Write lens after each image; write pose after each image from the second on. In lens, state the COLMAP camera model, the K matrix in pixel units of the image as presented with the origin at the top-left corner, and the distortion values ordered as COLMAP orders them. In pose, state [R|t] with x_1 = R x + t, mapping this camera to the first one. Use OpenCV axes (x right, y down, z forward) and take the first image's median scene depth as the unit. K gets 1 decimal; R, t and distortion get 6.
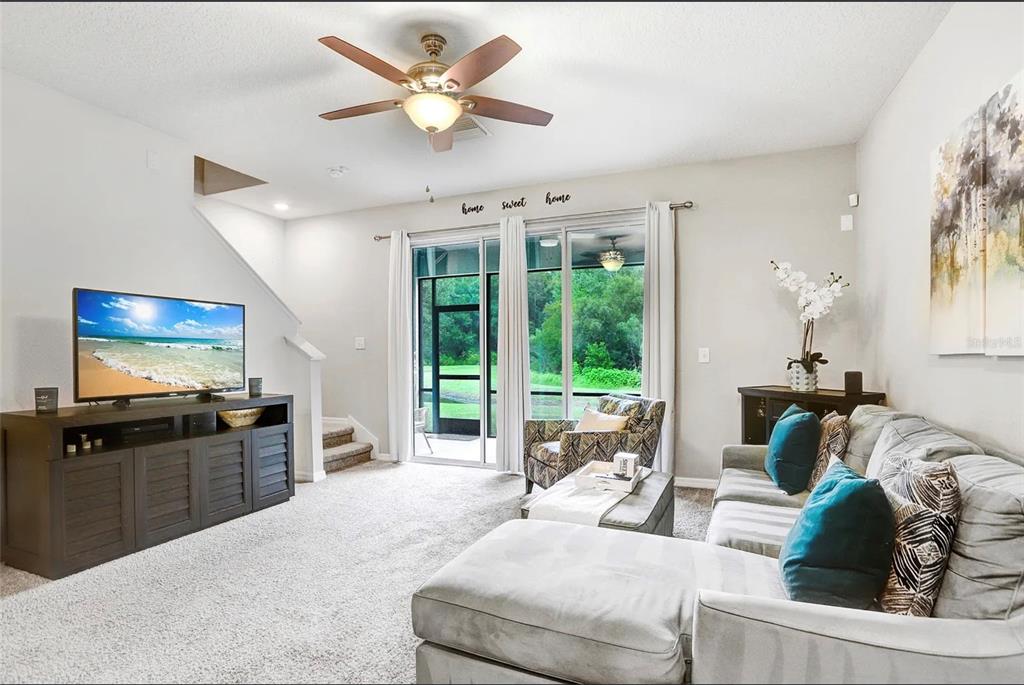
lens RADIAL K [[511.4, 0, 531.7], [0, 511.4, 359.6], [0, 0, 1]] dist [-0.026031, 0.002193]
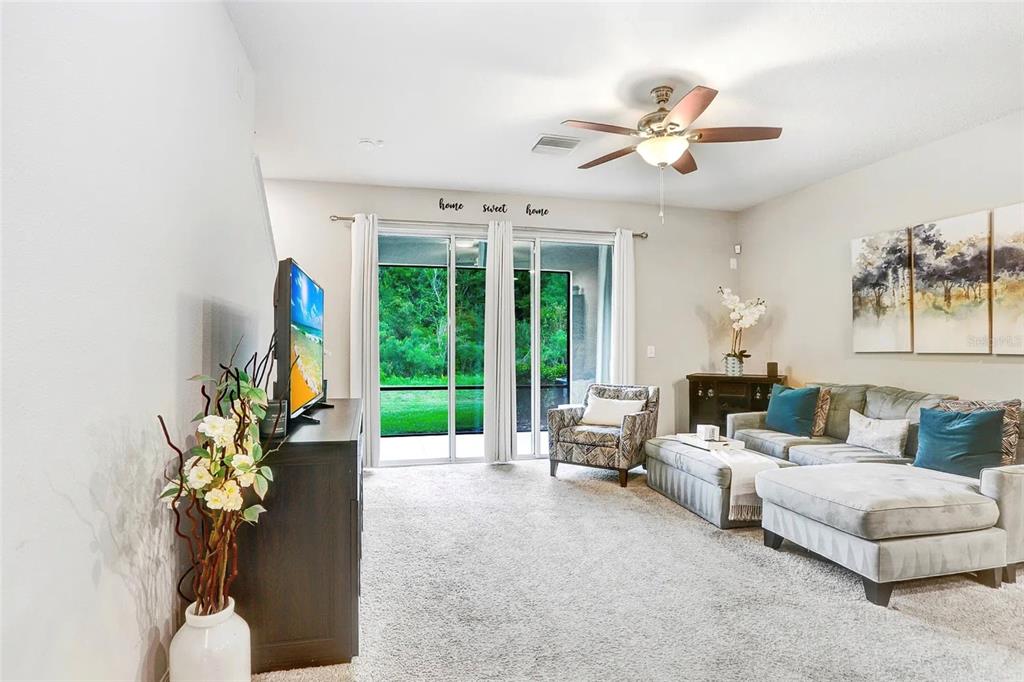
lens RADIAL K [[511.4, 0, 523.1], [0, 511.4, 339.0], [0, 0, 1]] dist [-0.026031, 0.002193]
pose [[0.810655, 0.013620, 0.585365, -0.864870], [0.002395, 0.999644, -0.026577, -0.008132], [-0.585519, 0.022946, 0.810334, 0.160209]]
